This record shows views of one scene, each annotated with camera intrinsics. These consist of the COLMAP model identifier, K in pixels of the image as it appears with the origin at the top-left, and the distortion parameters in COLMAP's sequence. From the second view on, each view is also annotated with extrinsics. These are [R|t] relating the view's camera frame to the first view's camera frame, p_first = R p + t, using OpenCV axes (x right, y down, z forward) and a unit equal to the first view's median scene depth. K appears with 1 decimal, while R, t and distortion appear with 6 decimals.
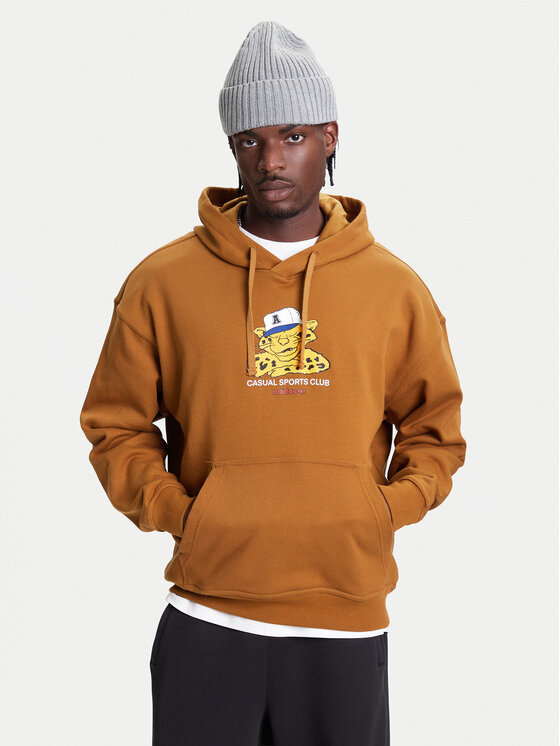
lens RADIAL K [[1459.1, 0, 280.0], [0, 1459.1, 373.0], [0, 0, 1]] dist [0.418864, -0.029524]
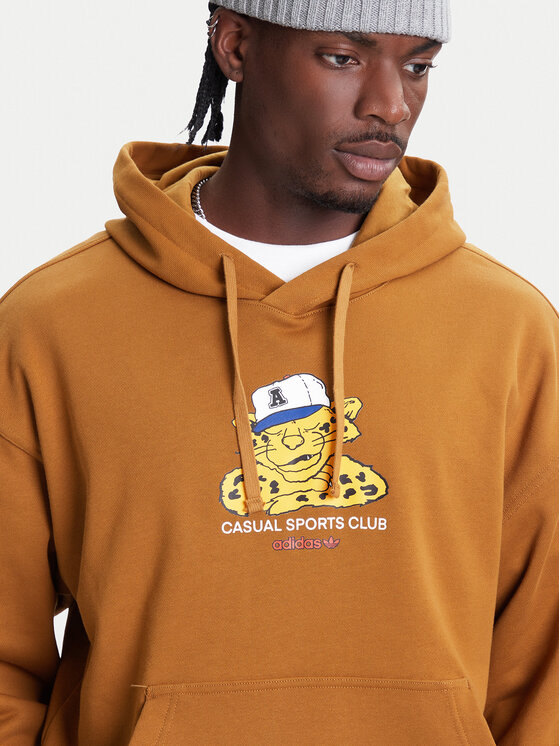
lens RADIAL K [[2385.5, 0, 280.0], [0, 2385.5, 373.0], [0, 0, 1]] dist [-0.053940, -0.939340]
pose [[0.999688, -0.014744, 0.020166, -0.017799], [0.015567, 0.999026, -0.041280, -0.011416], [-0.019537, 0.041581, 0.998944, 0.181059]]
